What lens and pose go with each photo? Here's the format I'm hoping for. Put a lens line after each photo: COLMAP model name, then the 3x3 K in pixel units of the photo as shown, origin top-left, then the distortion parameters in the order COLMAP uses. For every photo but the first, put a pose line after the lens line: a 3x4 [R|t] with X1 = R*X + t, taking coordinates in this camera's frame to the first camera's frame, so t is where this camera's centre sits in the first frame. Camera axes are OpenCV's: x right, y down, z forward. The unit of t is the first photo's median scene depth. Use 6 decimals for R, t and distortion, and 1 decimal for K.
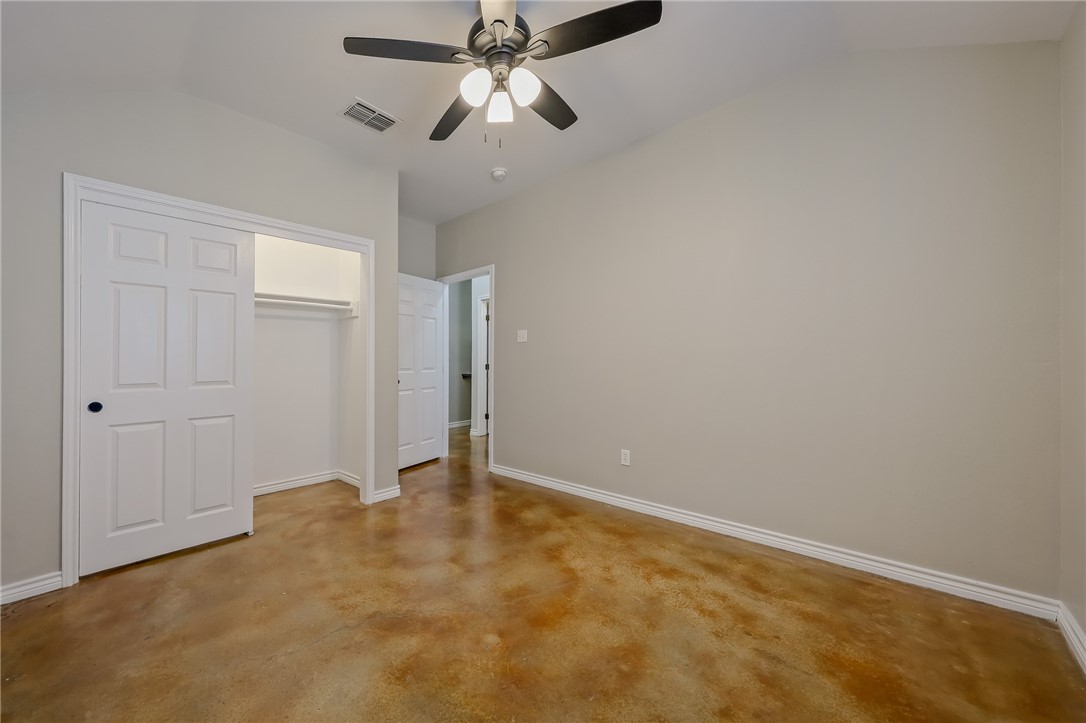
lens RADIAL K [[374.0, 0, 544.4], [0, 374.0, 358.8], [0, 0, 1]] dist [-0.001428, -0.000098]
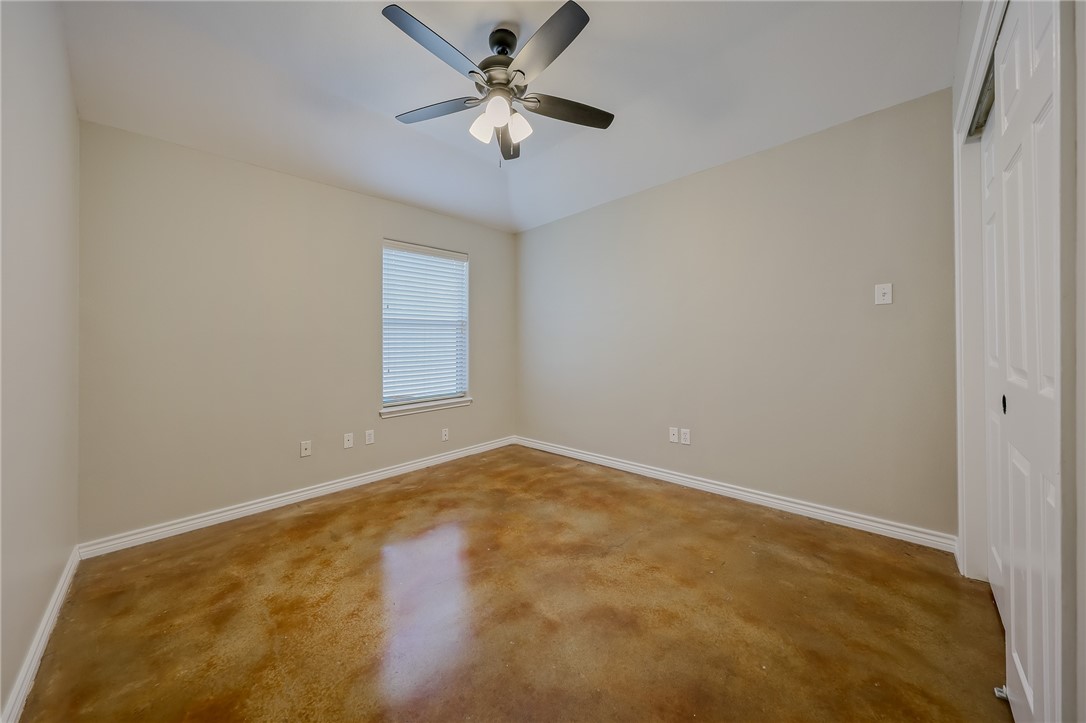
lens RADIAL K [[374.0, 0, 544.4], [0, 374.0, 358.8], [0, 0, 1]] dist [-0.001428, -0.000098]
pose [[-0.994032, 0.034469, 0.103503, -0.387286], [0.036766, 0.999116, 0.020371, 0.033233], [-0.102709, 0.024055, -0.994421, 2.040607]]
